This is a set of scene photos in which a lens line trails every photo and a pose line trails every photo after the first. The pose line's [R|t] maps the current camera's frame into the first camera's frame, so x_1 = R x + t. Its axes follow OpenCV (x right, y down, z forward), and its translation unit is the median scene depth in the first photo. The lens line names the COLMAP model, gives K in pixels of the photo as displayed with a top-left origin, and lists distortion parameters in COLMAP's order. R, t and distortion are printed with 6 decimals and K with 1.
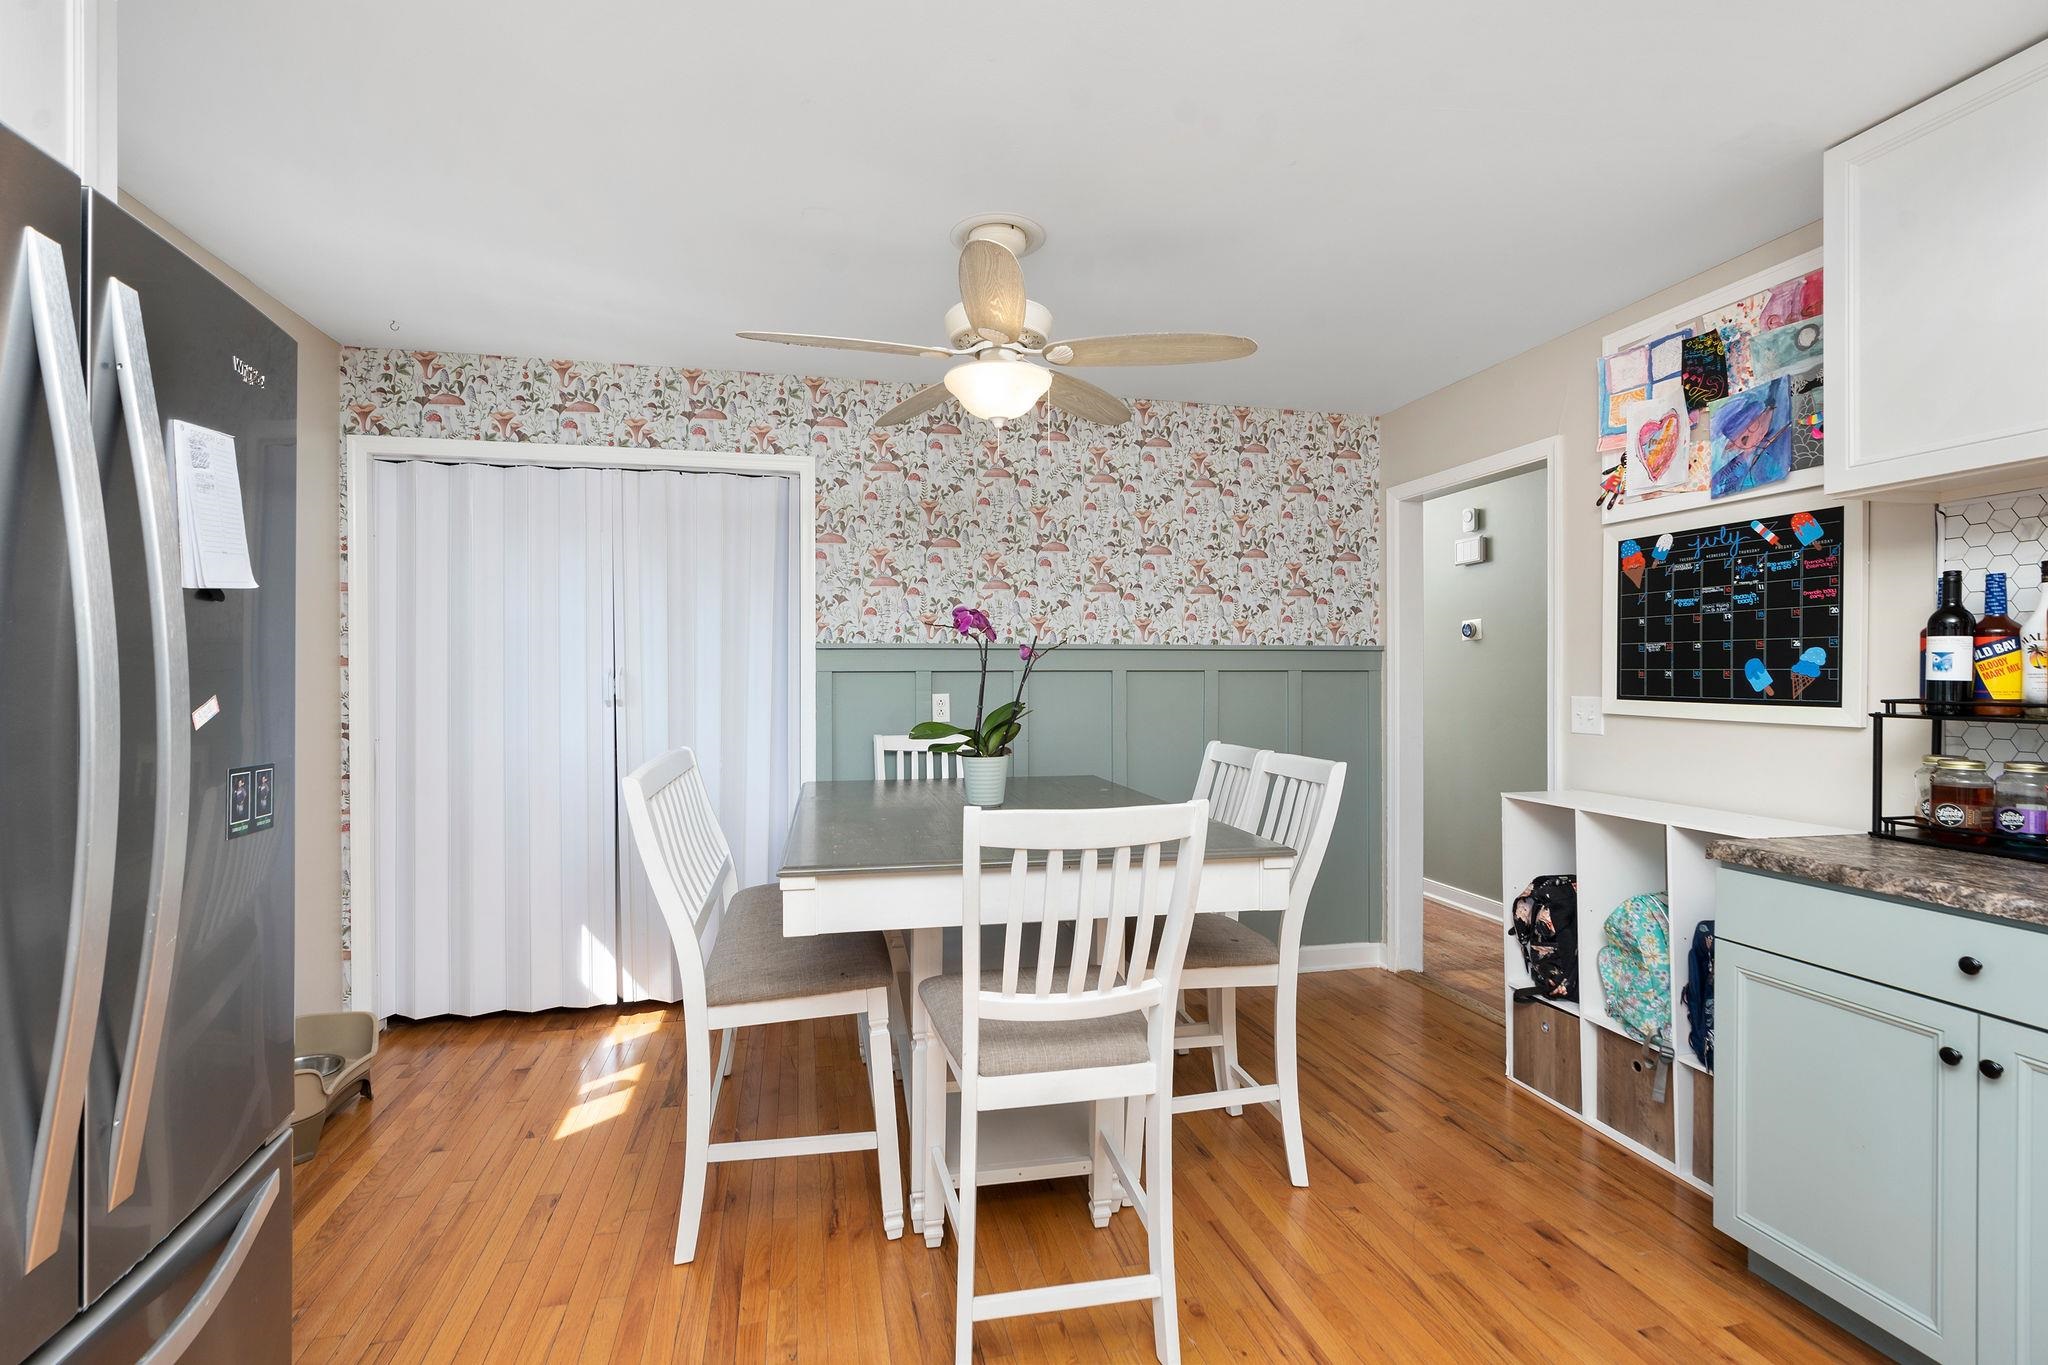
lens RADIAL K [[929.6, 0, 1015.4], [0, 929.6, 679.1], [0, 0, 1]] dist [-0.011252, 0.001733]
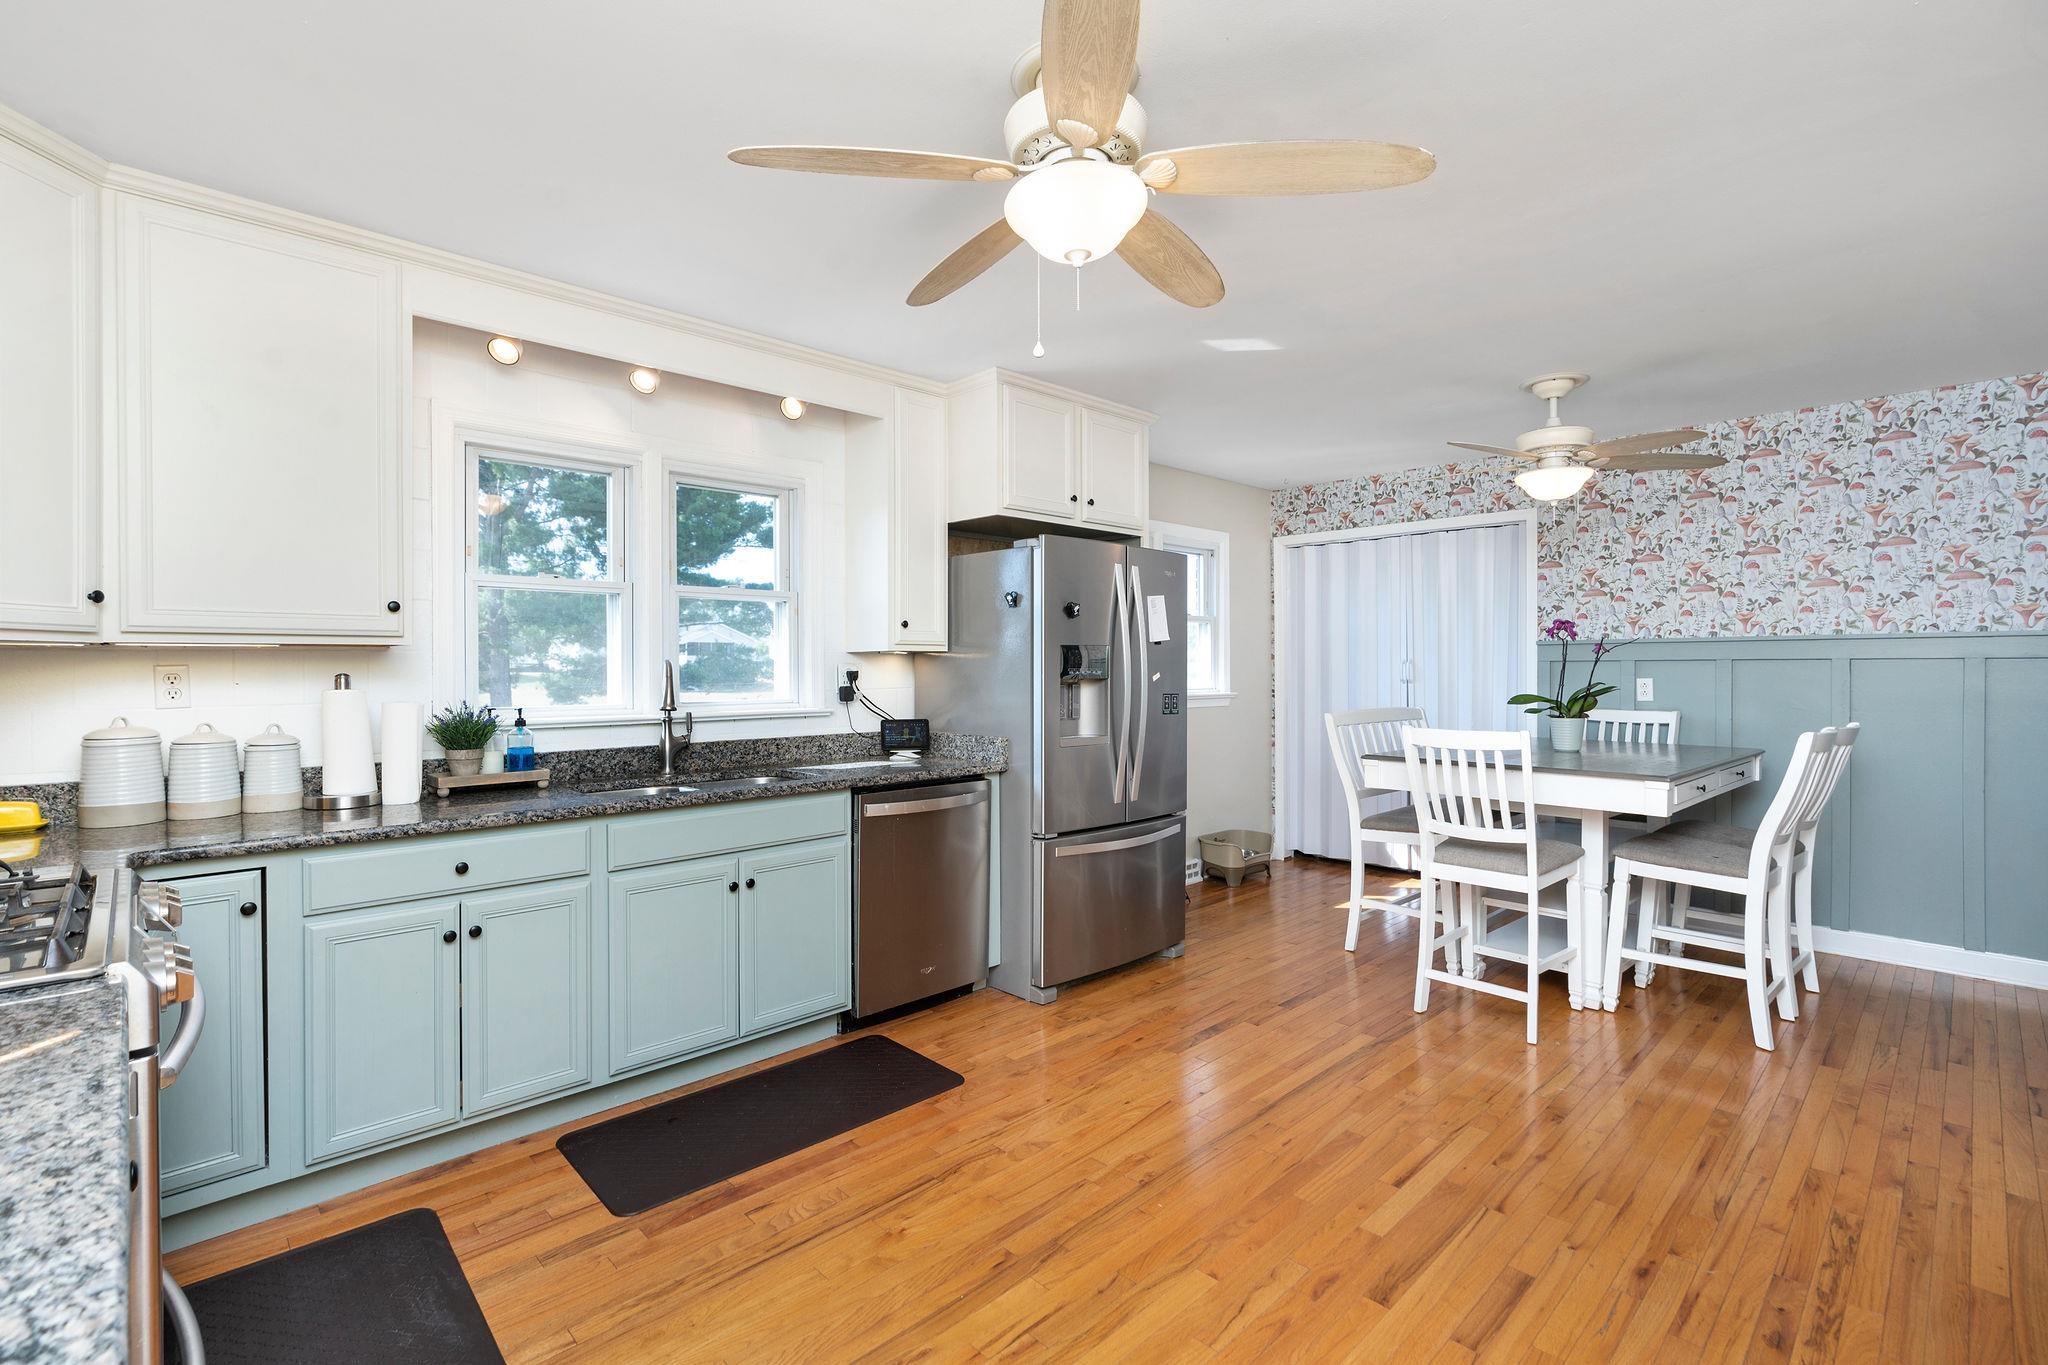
lens RADIAL K [[929.6, 0, 1021.0], [0, 929.6, 668.0], [0, 0, 1]] dist [-0.011252, 0.001733]
pose [[0.518778, 0.002921, -0.854904, 0.608838], [0.000357, 0.999993, 0.003633, -0.003194], [0.854909, -0.002190, 0.518773, -0.413750]]
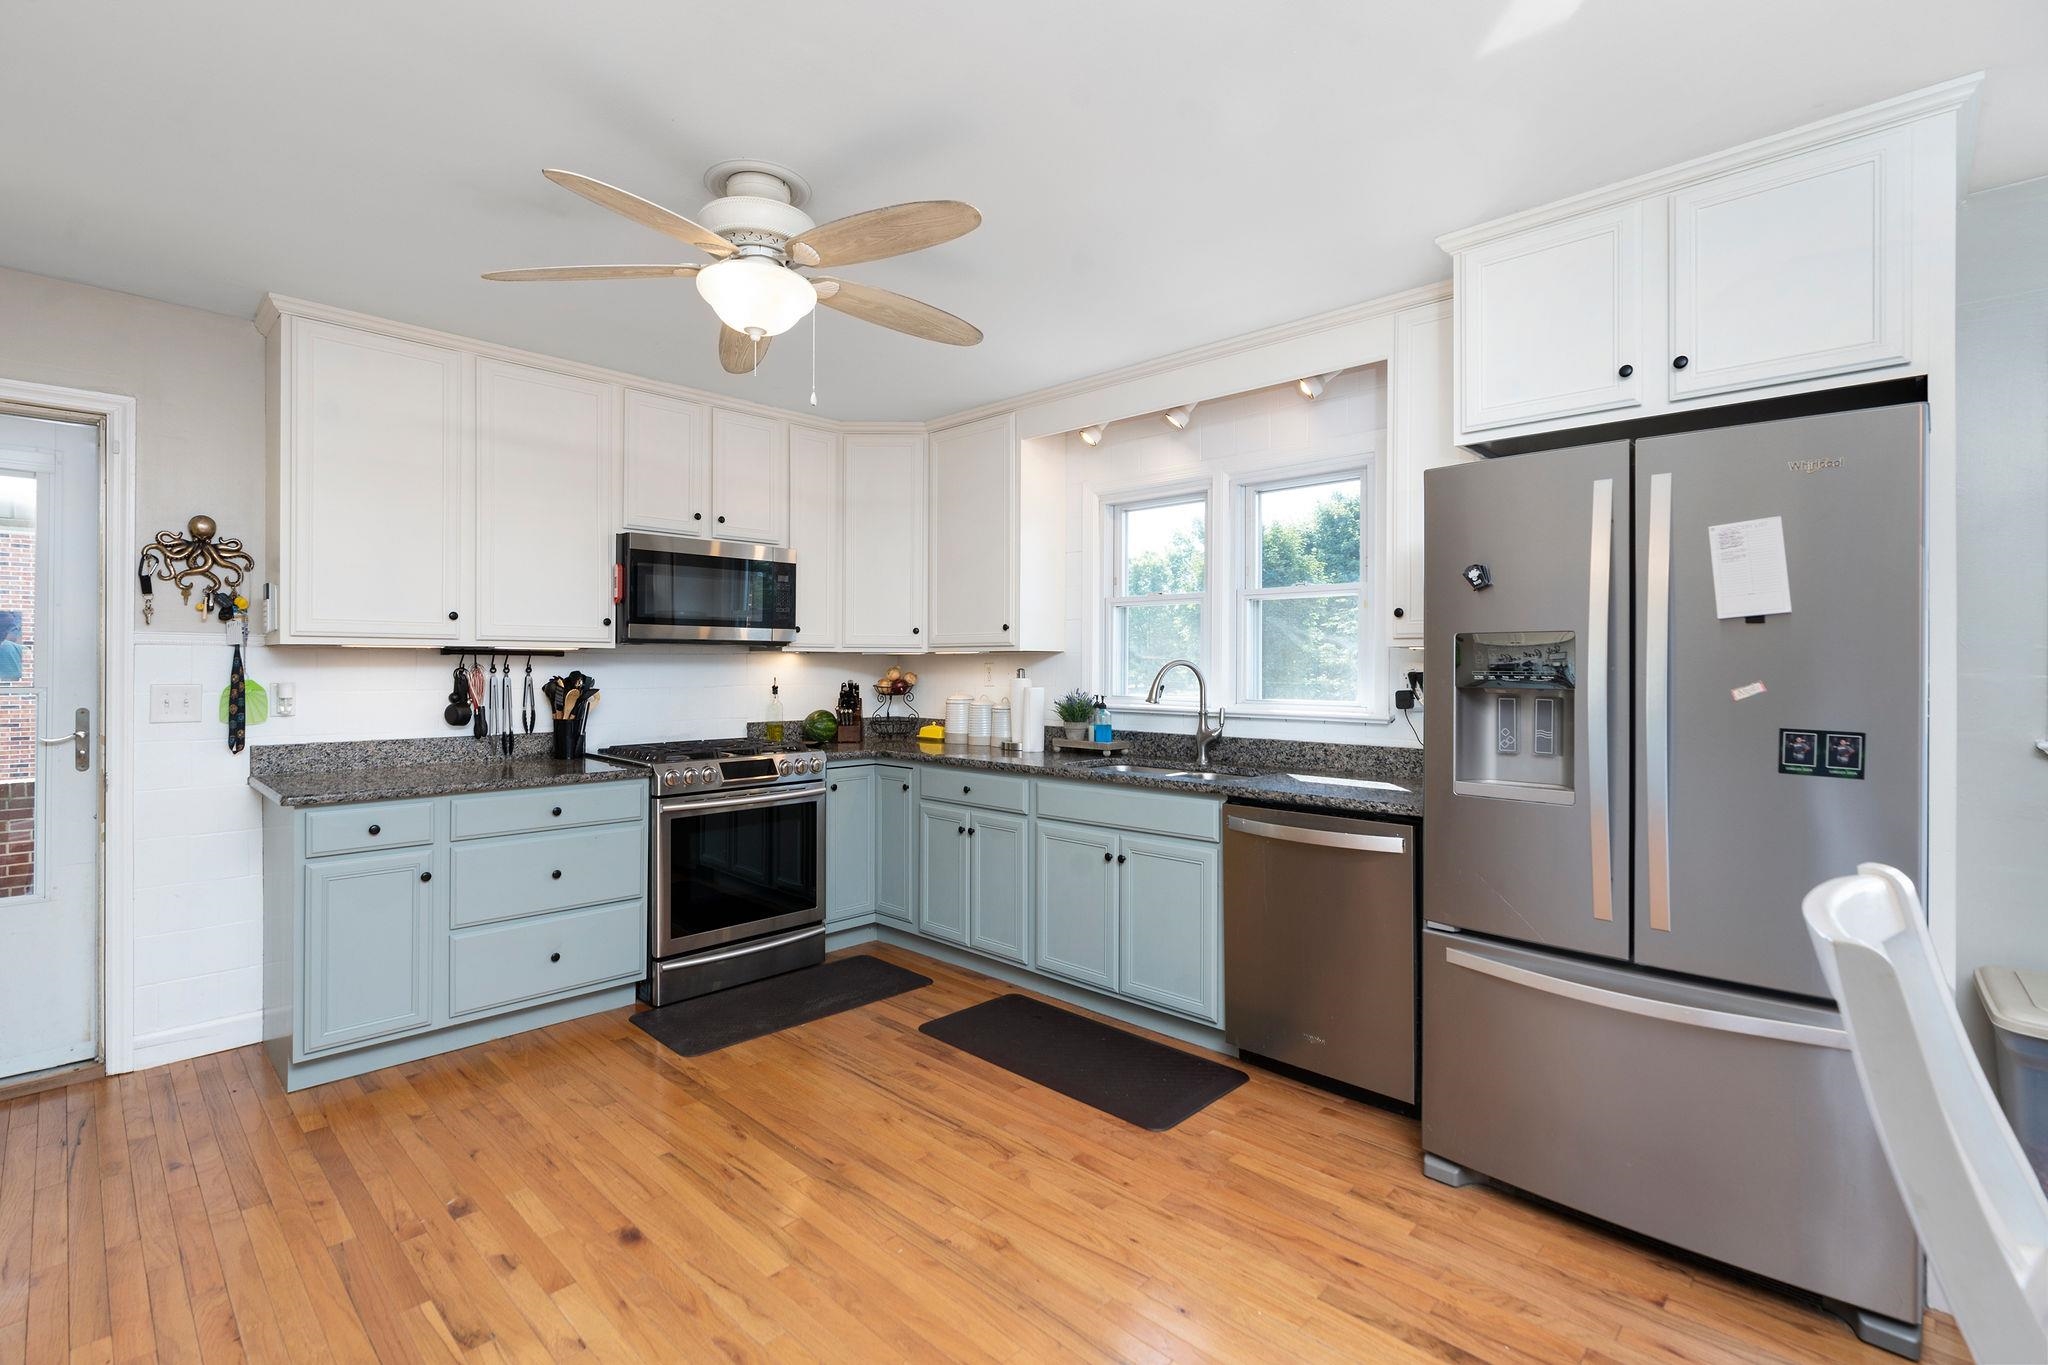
lens RADIAL K [[929.6, 0, 1003.5], [0, 929.6, 669.9], [0, 0, 1]] dist [-0.011252, 0.001733]
pose [[-0.838005, 0.003593, -0.545650, 0.375741], [-0.001205, 0.999964, 0.008436, -0.004784], [0.545661, 0.007727, -0.837971, 0.536124]]
